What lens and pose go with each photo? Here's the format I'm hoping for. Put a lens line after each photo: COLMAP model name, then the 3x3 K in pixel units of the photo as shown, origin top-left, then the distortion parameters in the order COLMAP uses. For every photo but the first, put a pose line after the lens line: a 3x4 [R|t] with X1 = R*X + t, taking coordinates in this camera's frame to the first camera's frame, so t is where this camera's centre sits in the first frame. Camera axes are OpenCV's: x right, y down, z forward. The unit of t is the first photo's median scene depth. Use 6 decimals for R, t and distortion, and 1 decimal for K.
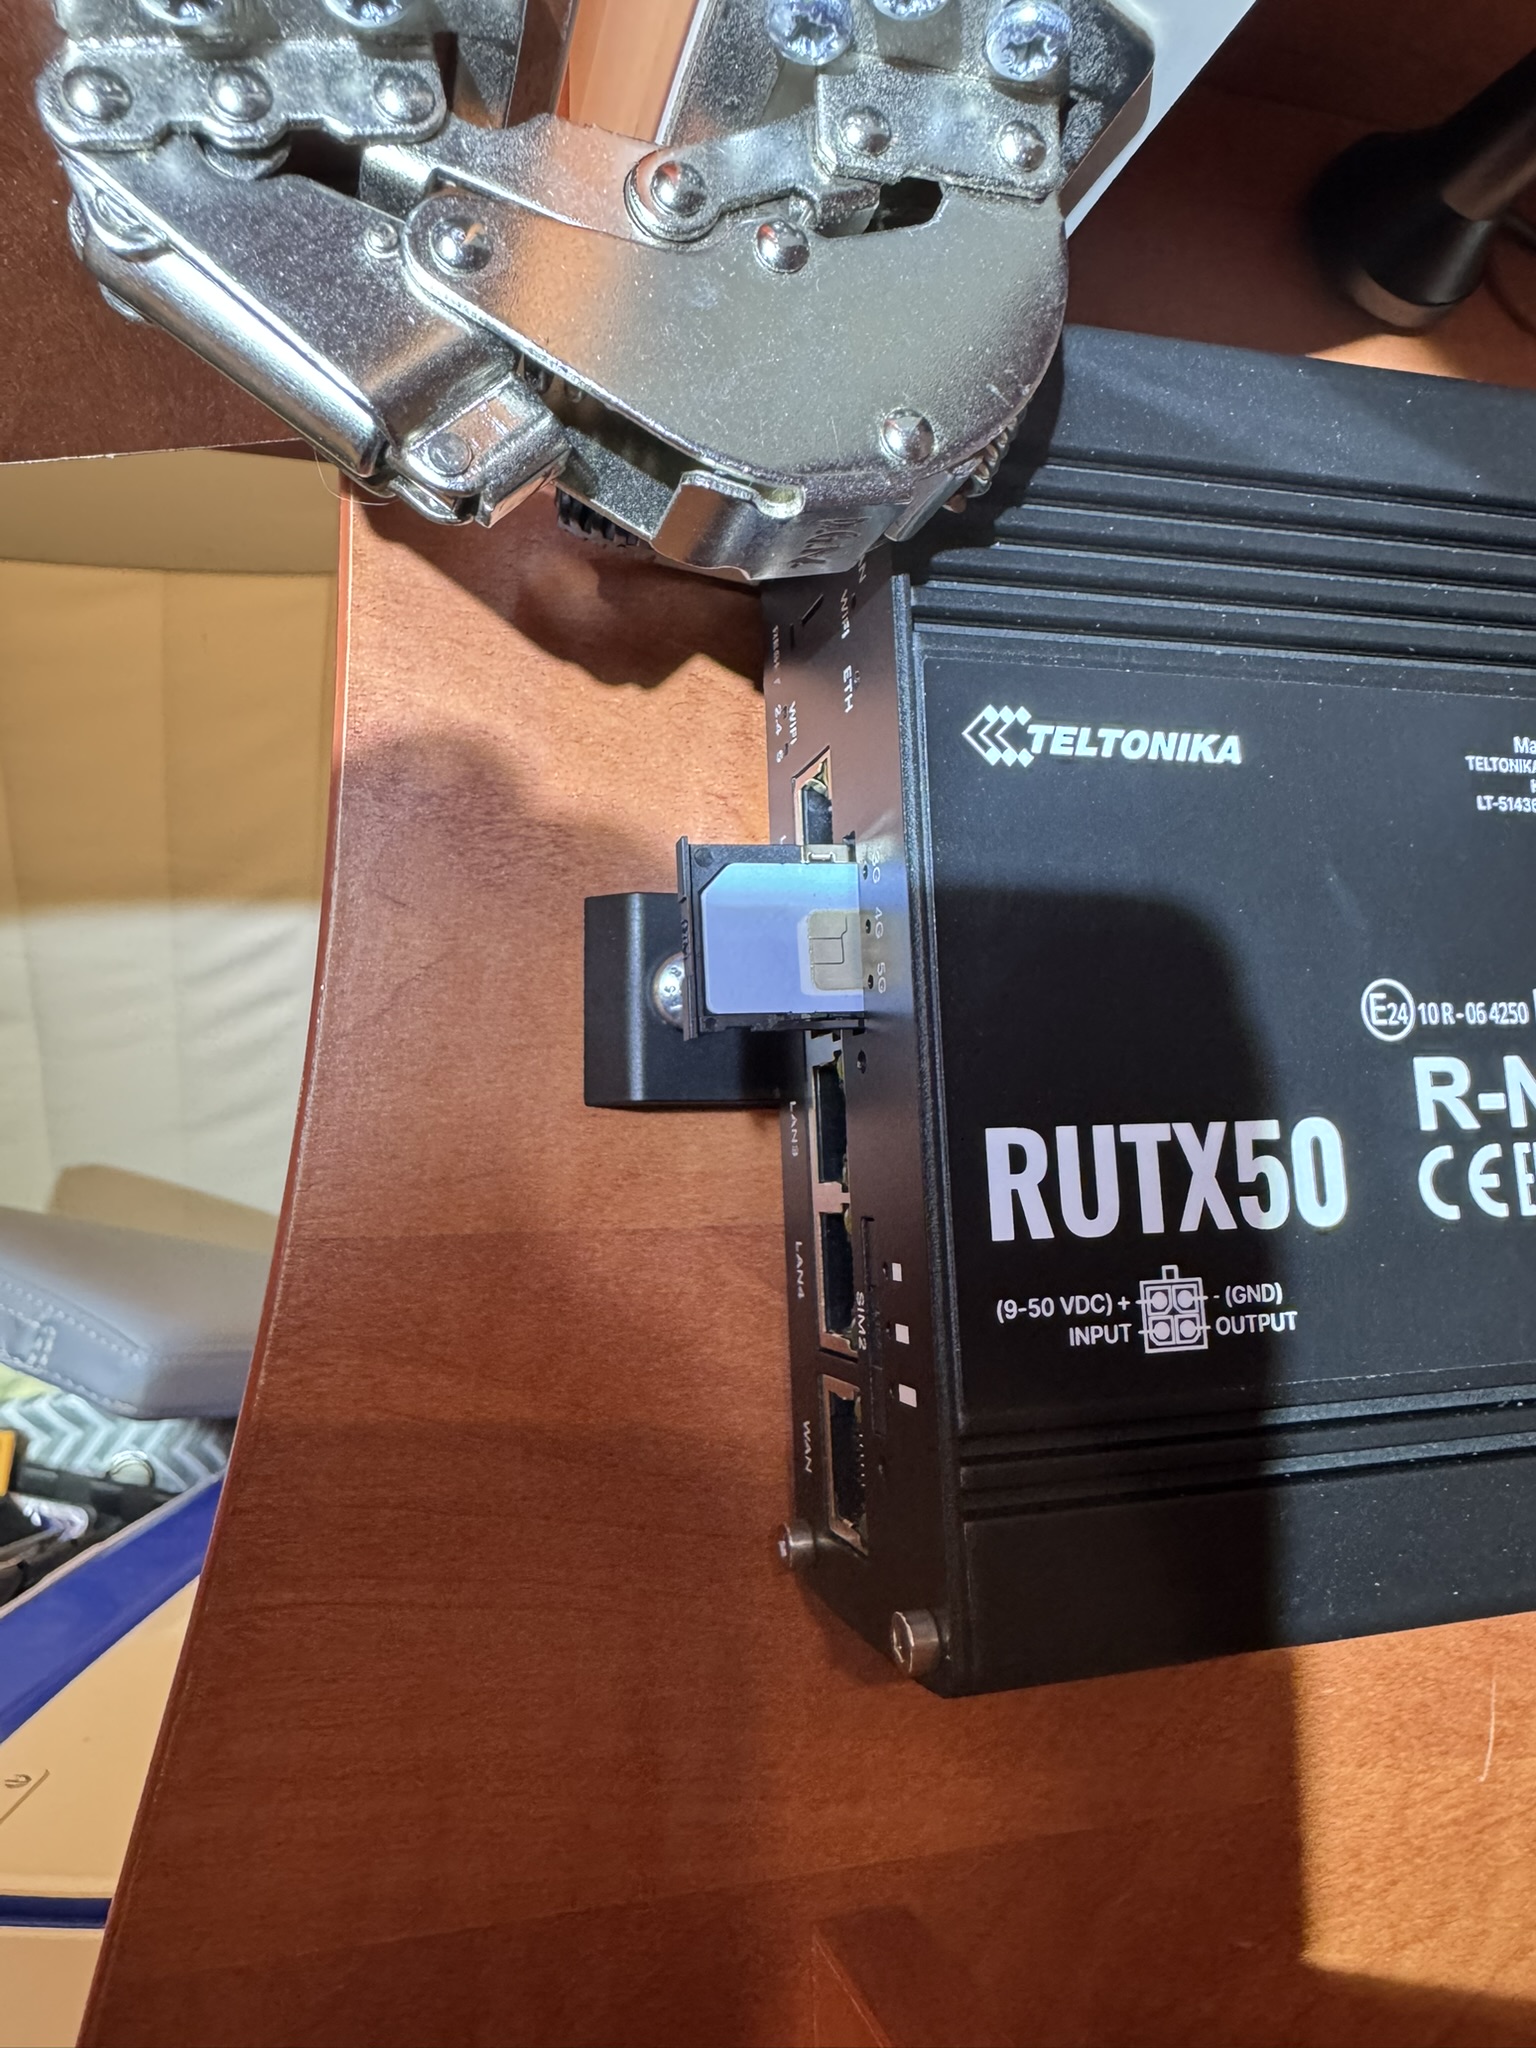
lens RADIAL K [[1384.3, 0, 766.5], [0, 1384.3, 951.1], [0, 0, 1]] dist [0.019886, -0.046786]
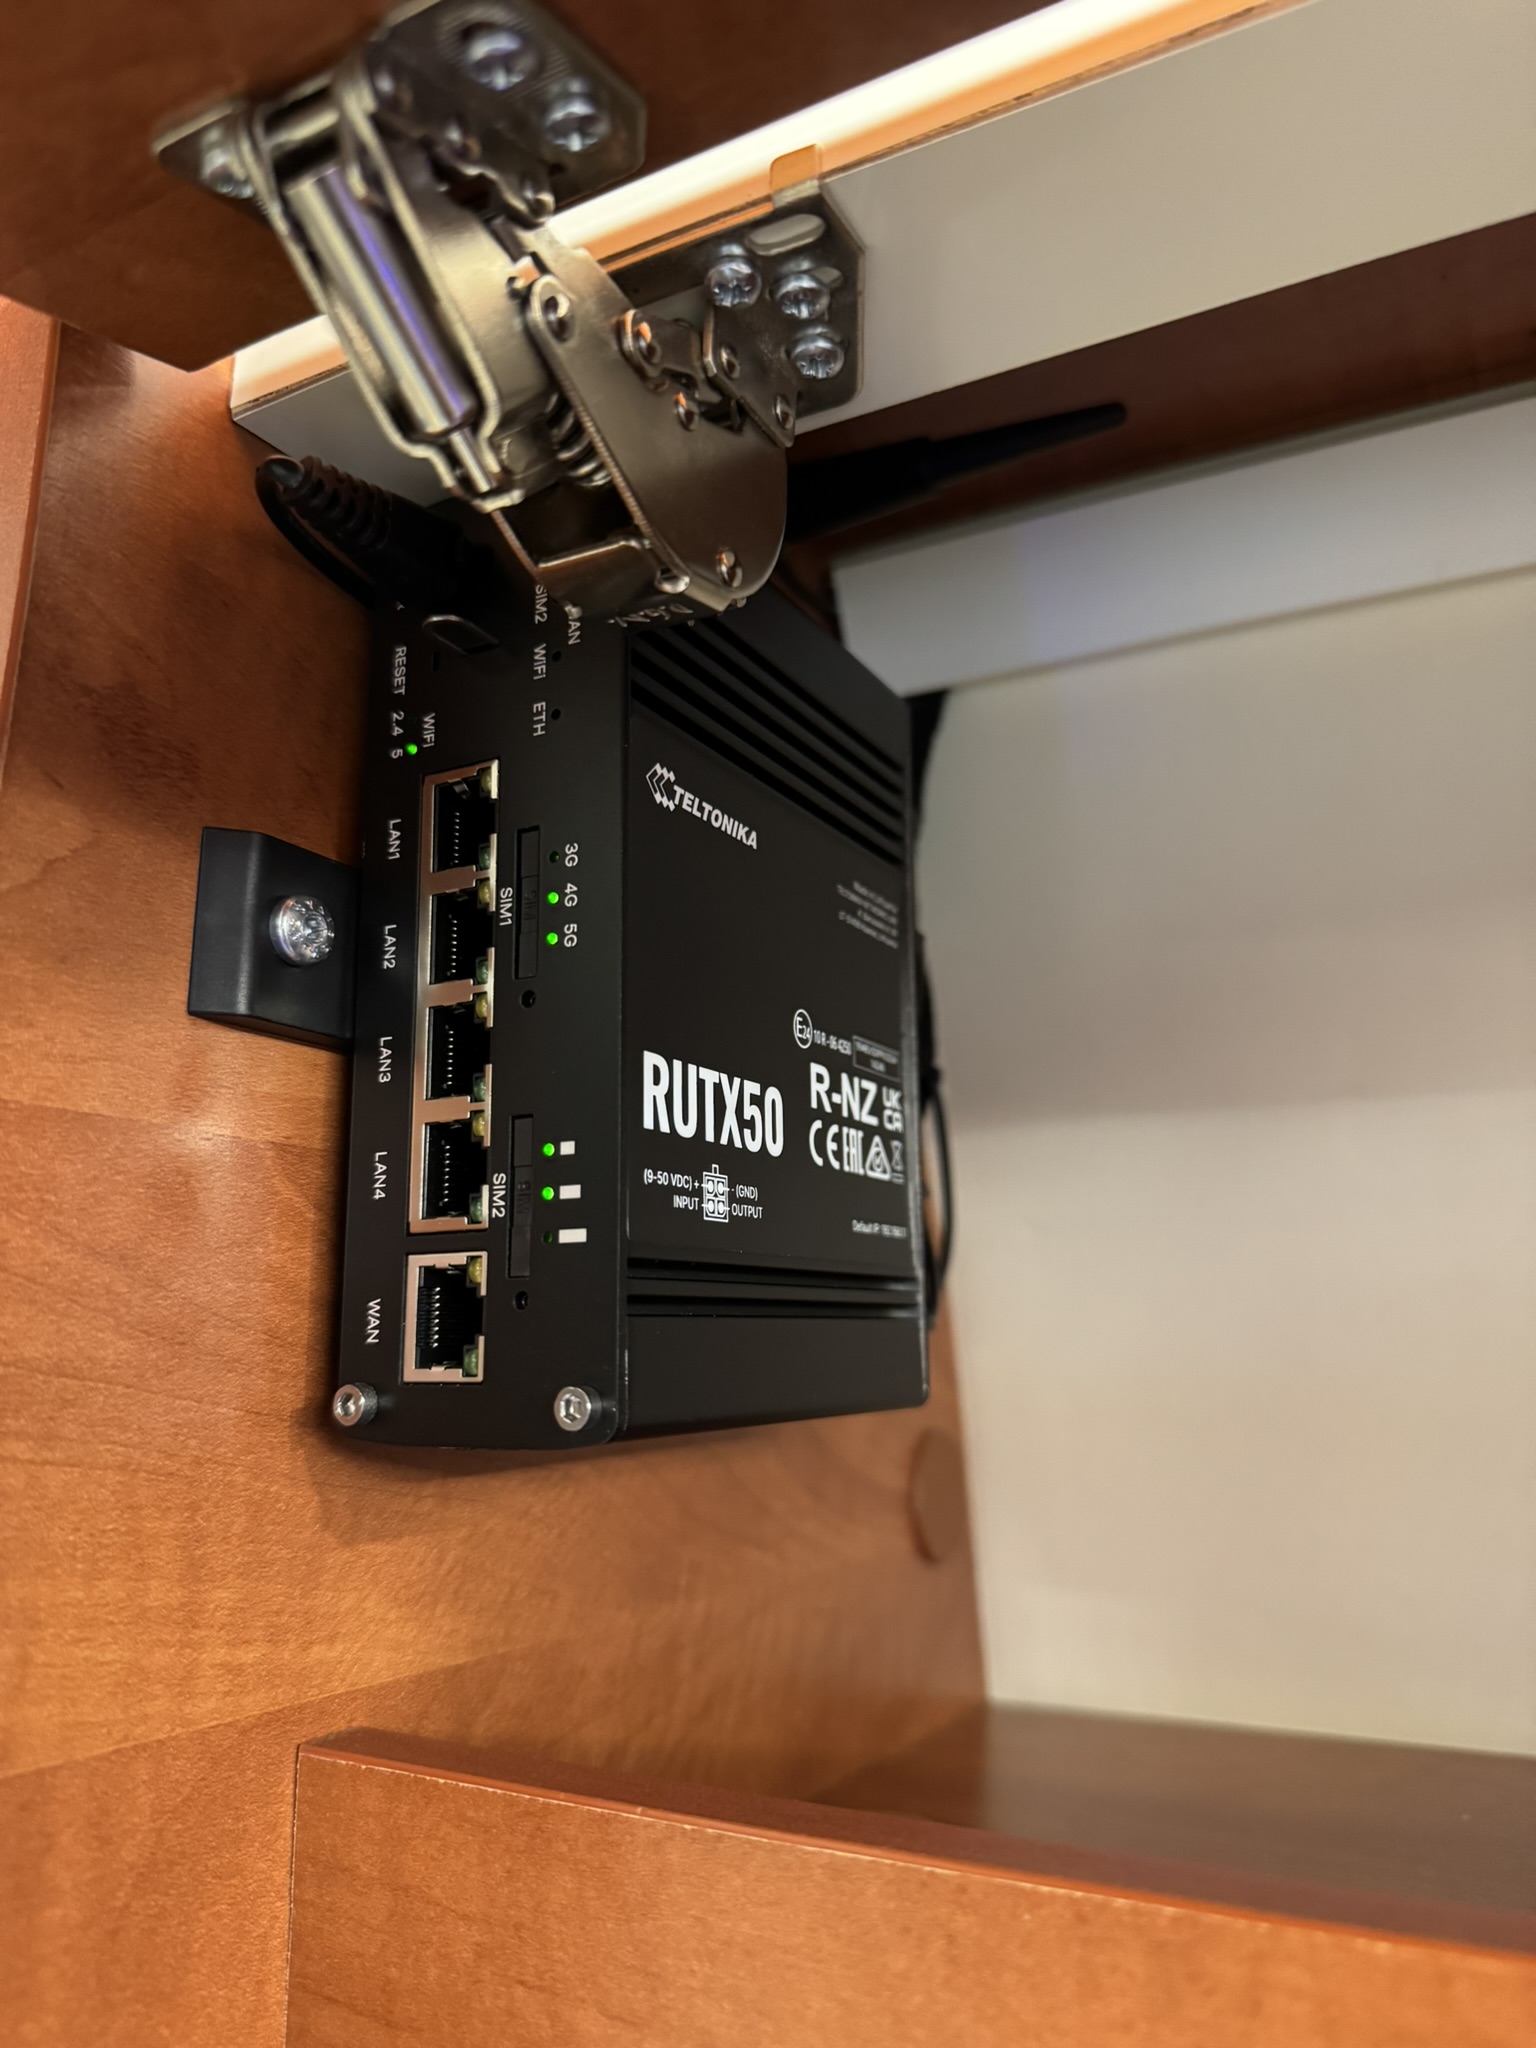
lens RADIAL K [[1494.8, 0, 768.0], [0, 1494.8, 1024.0], [0, 0, 1]] dist [-0.083029, -0.007083]
pose [[0.693637, 0.175244, 0.698682, -0.736589], [-0.122410, 0.984524, -0.125413, 0.248568], [-0.709847, 0.001465, 0.704354, -0.144103]]
